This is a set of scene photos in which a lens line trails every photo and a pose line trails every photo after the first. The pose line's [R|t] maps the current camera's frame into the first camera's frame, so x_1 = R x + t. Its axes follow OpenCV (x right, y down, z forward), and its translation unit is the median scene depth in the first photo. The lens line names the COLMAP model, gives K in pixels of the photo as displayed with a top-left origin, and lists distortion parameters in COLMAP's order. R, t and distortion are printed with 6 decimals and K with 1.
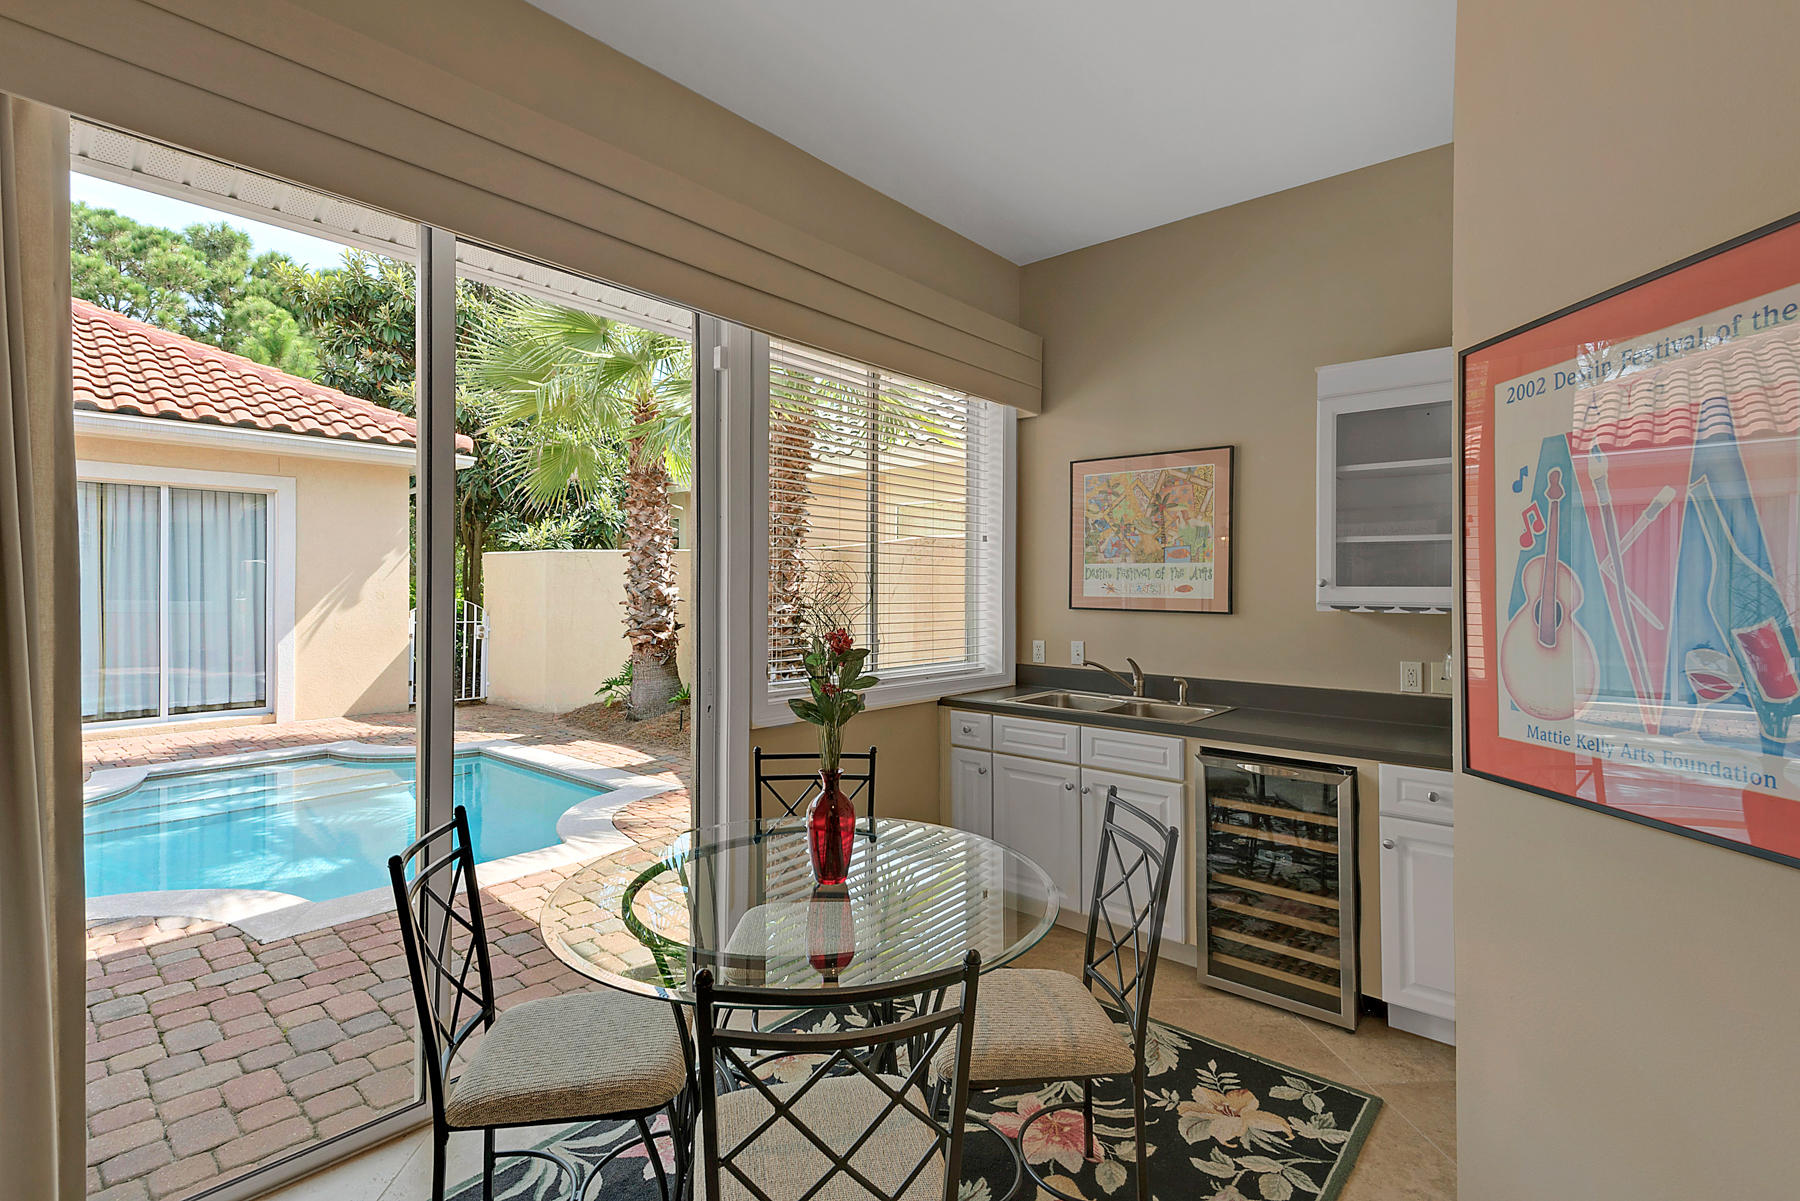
lens RADIAL K [[823.0, 0, 909.6], [0, 823.0, 588.8], [0, 0, 1]] dist [0.012244, -0.005392]
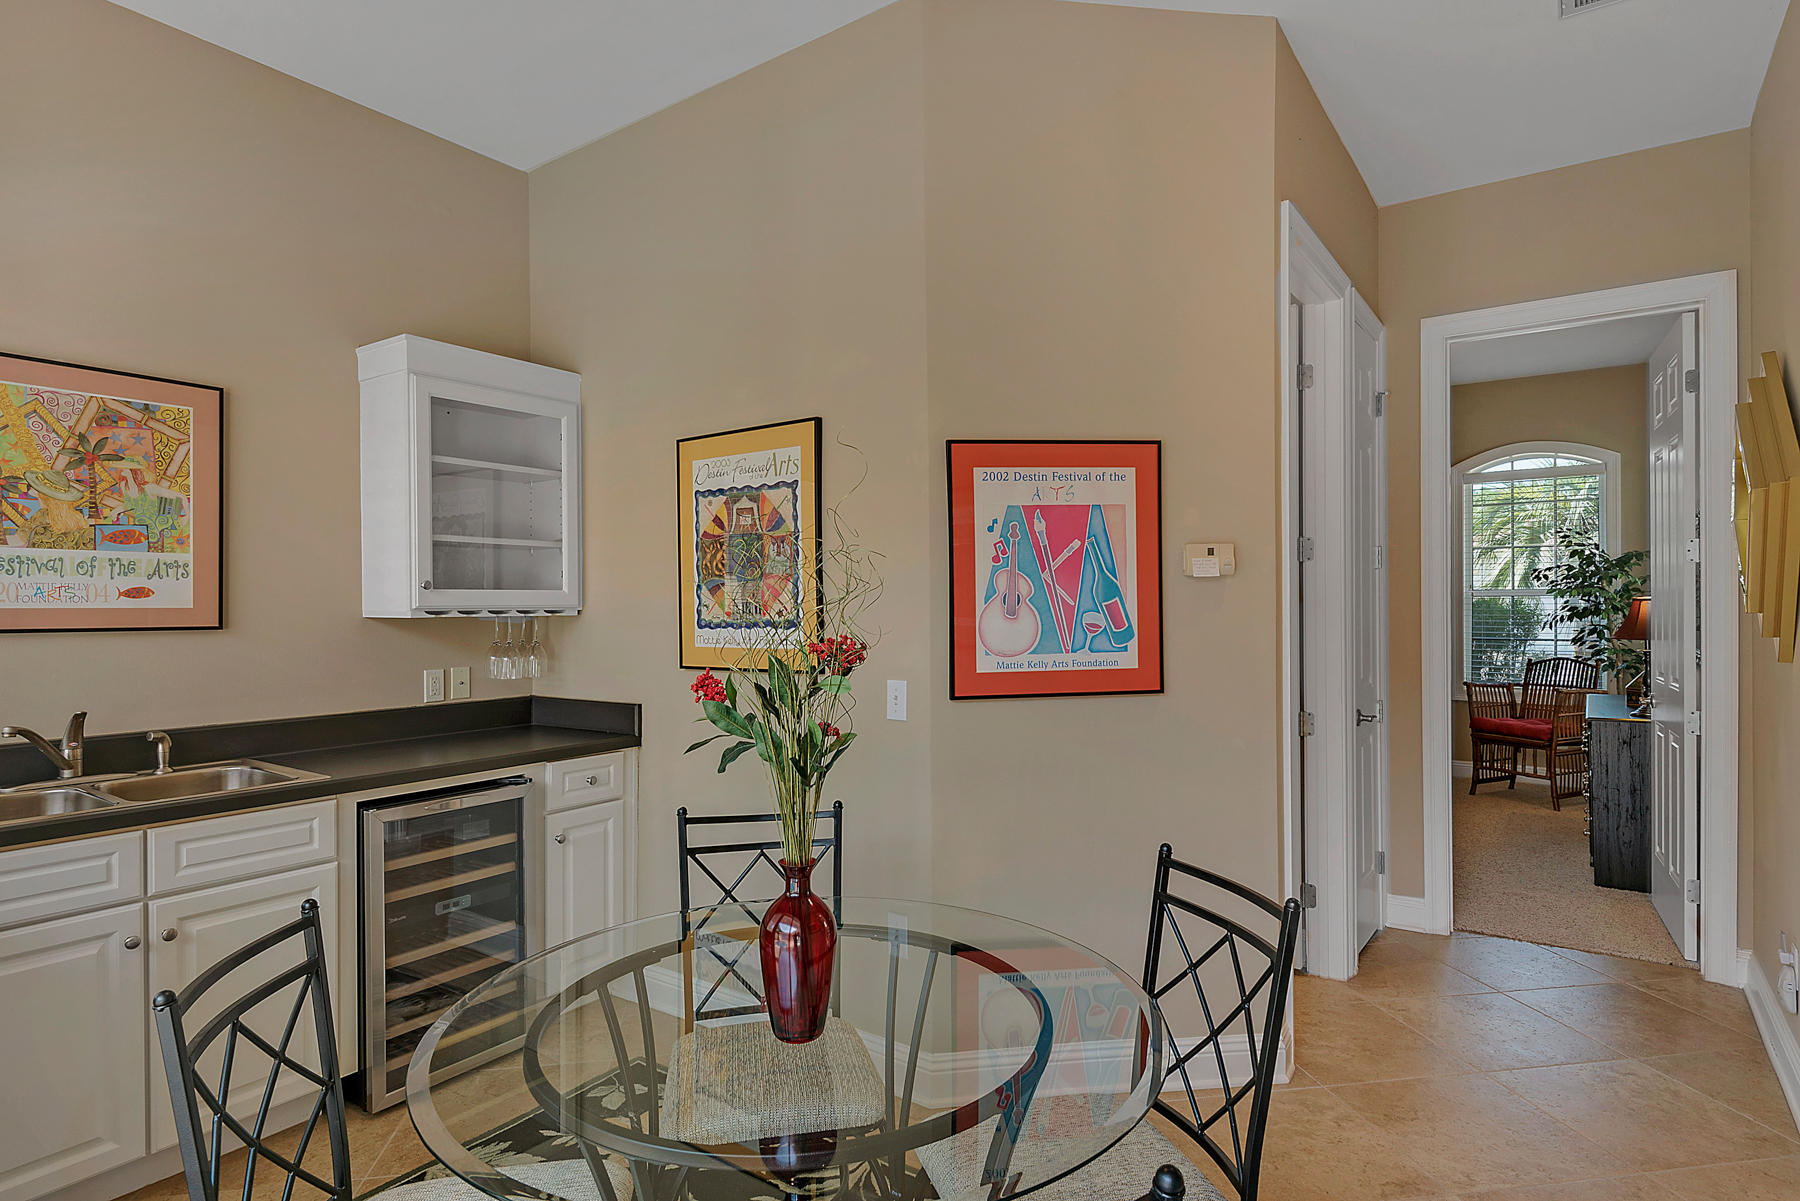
lens RADIAL K [[941.8, 0, 904.4], [0, 941.8, 602.6], [0, 0, 1]] dist [0.016838, -0.017844]
pose [[-0.081956, -0.004843, 0.996624, -0.452606], [0.007034, 0.999960, 0.005438, 0.007929], [-0.996611, 0.007456, -0.081919, 0.483055]]
